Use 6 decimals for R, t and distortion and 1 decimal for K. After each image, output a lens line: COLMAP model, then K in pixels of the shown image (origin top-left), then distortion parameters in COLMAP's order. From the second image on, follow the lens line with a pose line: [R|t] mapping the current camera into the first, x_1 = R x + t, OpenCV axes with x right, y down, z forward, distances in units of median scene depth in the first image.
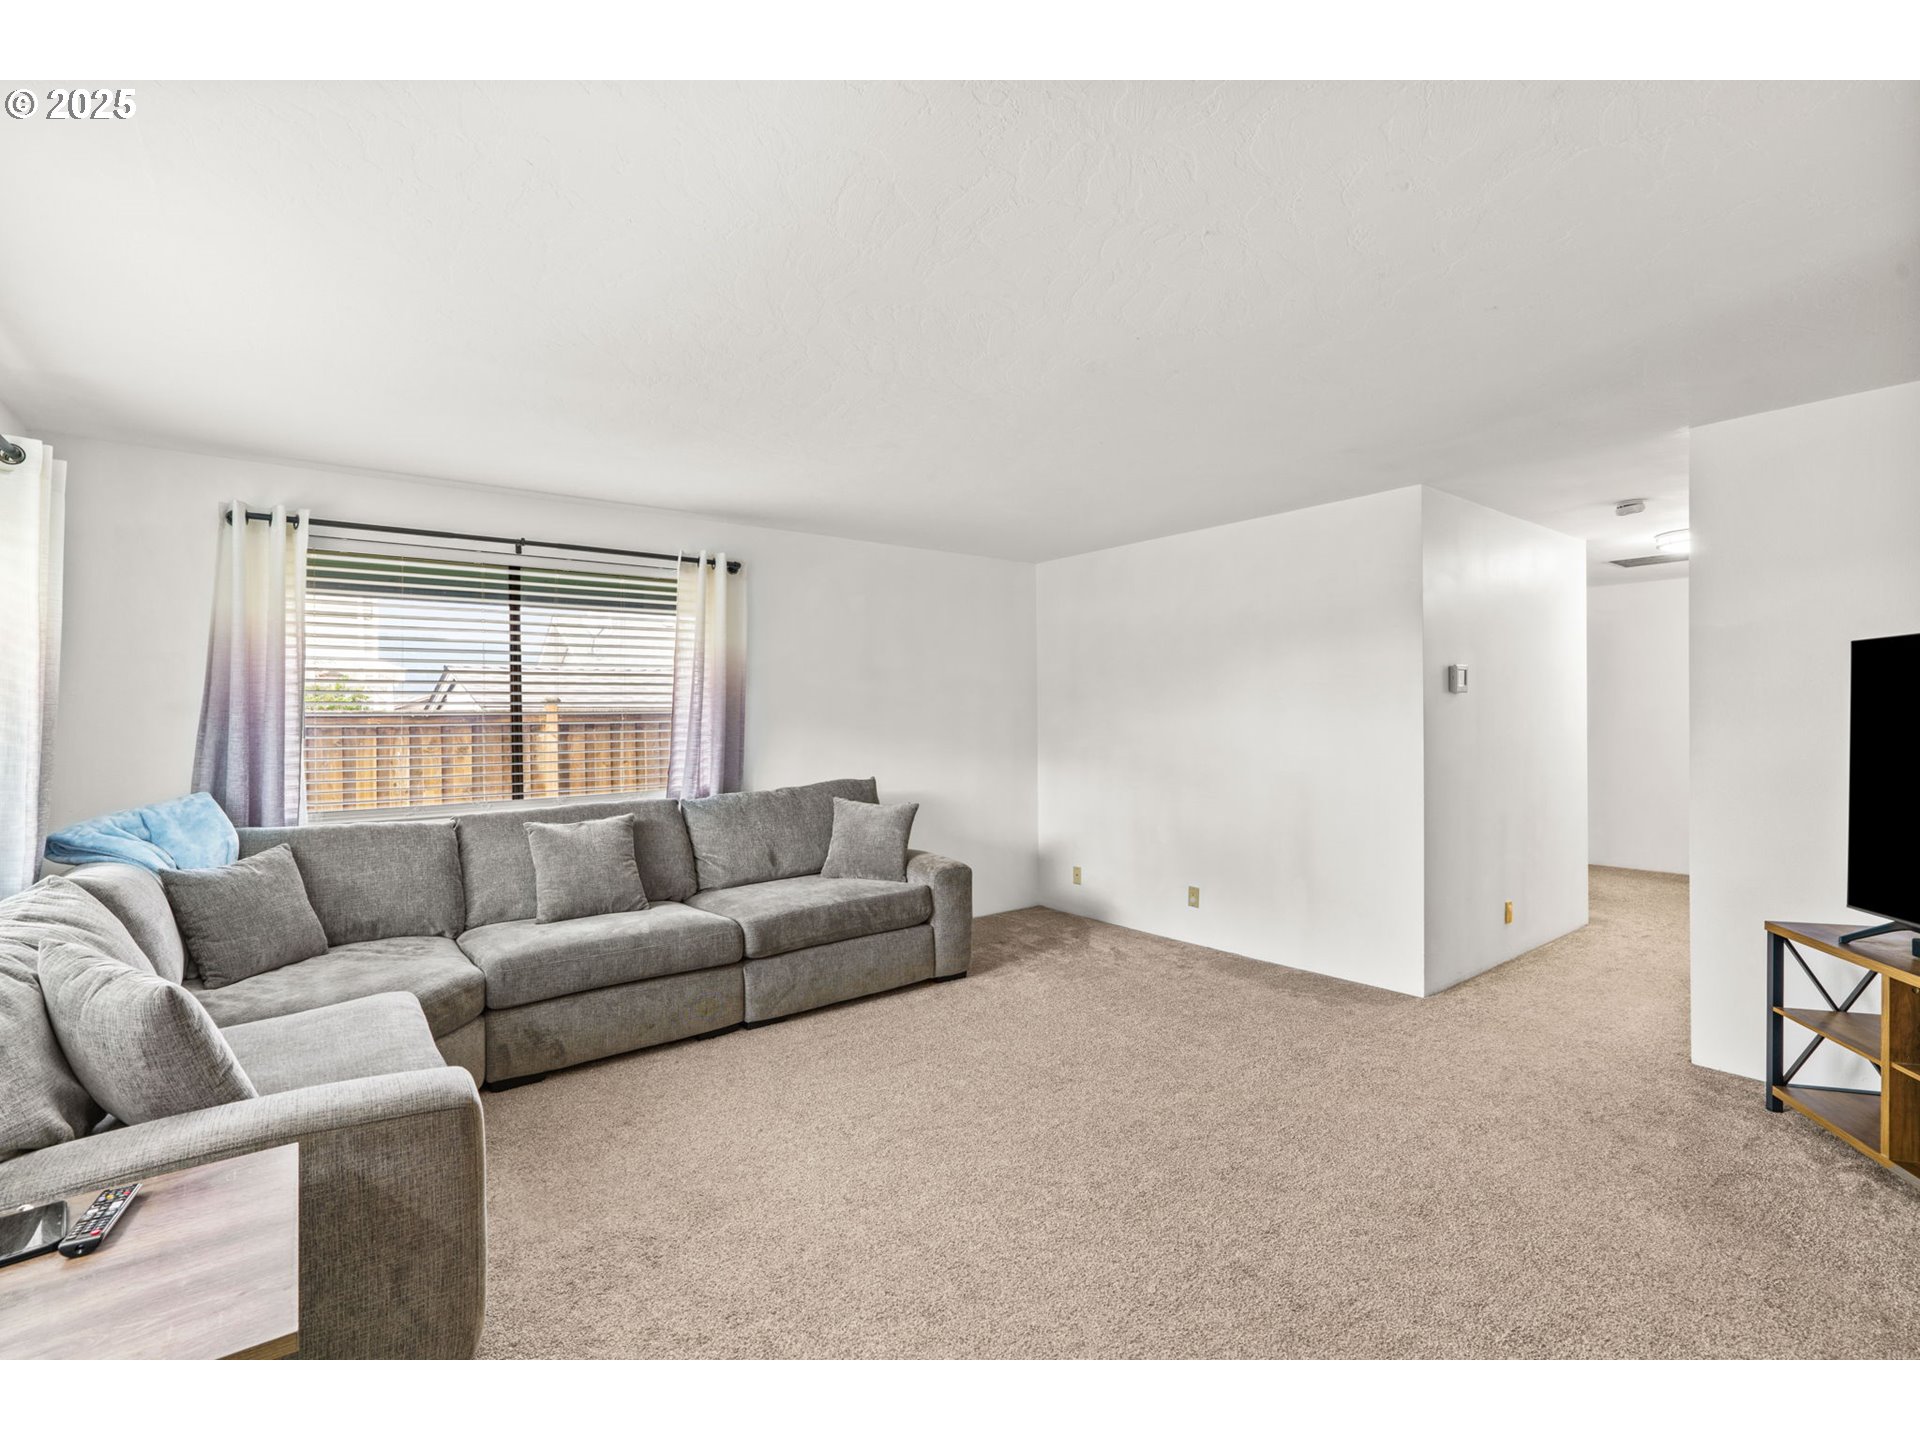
lens RADIAL K [[866.4, 0, 956.7], [0, 866.4, 715.1], [0, 0, 1]] dist [-0.012551, 0.001894]
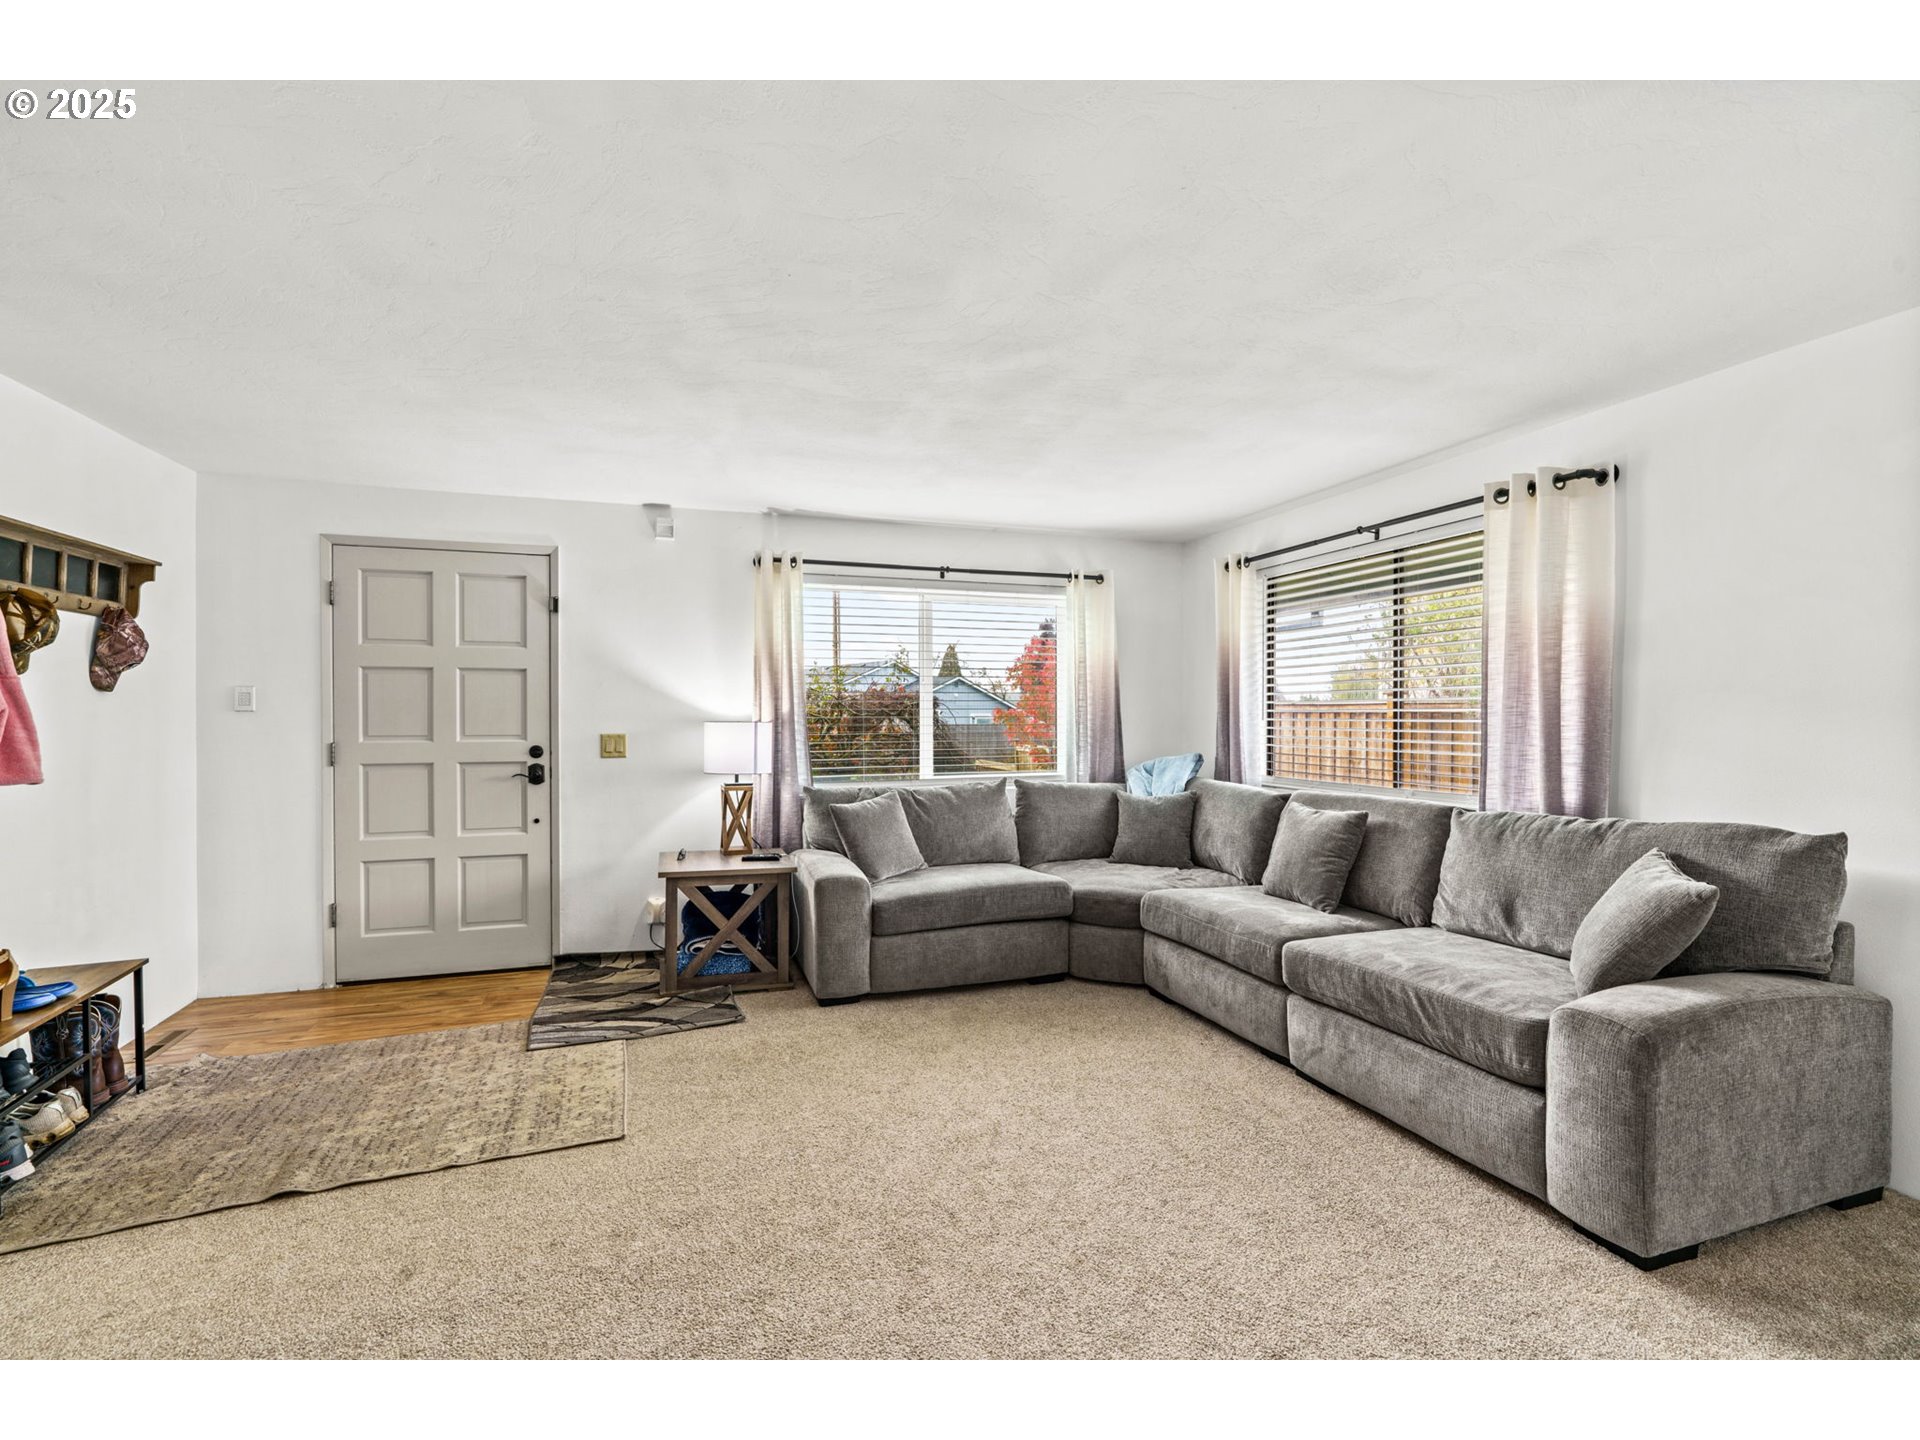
lens RADIAL K [[866.4, 0, 956.7], [0, 866.4, 715.1], [0, 0, 1]] dist [-0.012551, 0.001894]
pose [[-0.315603, 0.019933, -0.948682, 0.619072], [0.017259, 0.999735, 0.015264, -0.007503], [0.948734, -0.011555, -0.315864, 0.889971]]
